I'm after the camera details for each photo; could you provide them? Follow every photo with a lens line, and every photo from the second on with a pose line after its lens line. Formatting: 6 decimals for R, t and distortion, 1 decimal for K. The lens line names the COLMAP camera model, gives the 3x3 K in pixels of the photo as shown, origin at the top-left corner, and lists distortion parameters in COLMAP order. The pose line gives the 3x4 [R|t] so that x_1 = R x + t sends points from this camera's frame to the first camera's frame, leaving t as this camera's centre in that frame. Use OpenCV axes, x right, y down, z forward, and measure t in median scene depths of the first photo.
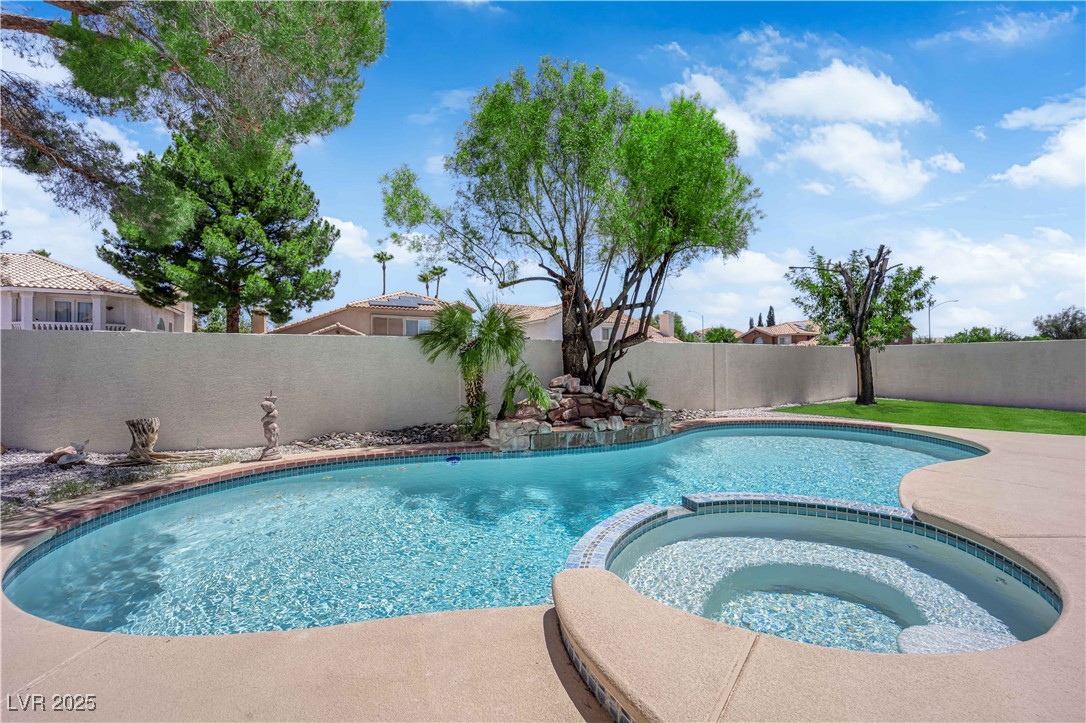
lens RADIAL K [[440.3, 0, 546.1], [0, 440.3, 359.7], [0, 0, 1]] dist [-0.013450, -0.000121]
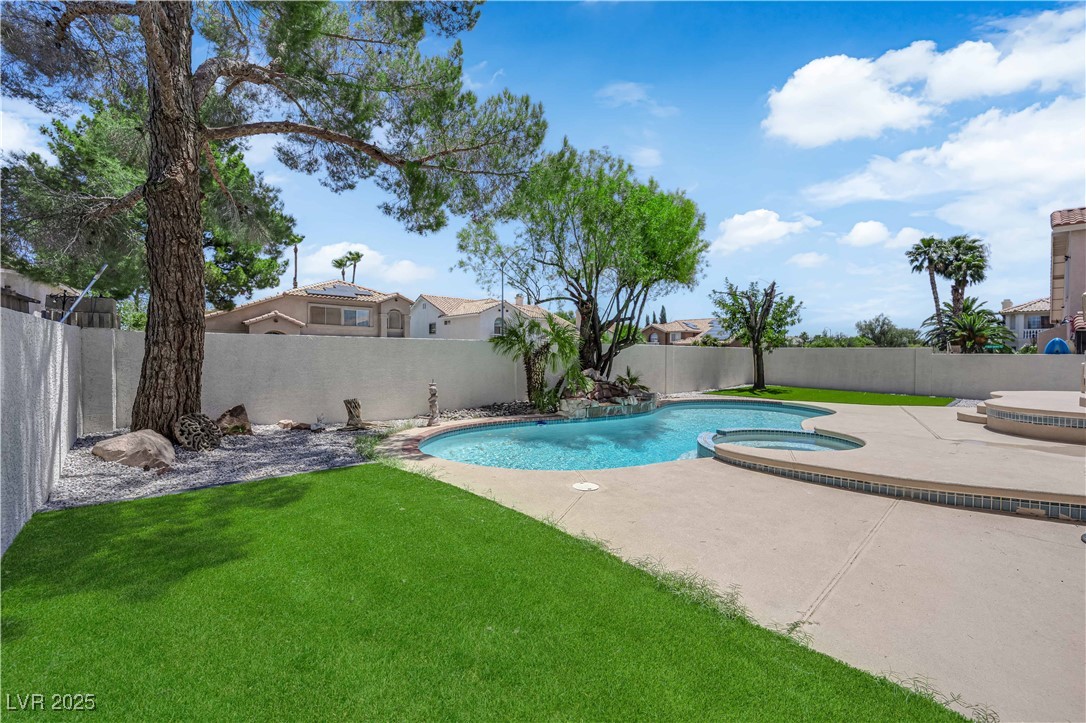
lens RADIAL K [[440.3, 0, 546.1], [0, 440.3, 359.7], [0, 0, 1]] dist [-0.013450, -0.000121]
pose [[0.972467, 0.010886, 0.232786, -0.313085], [-0.016451, 0.999623, 0.021977, -0.016855], [-0.232459, -0.025202, 0.972280, -0.266976]]
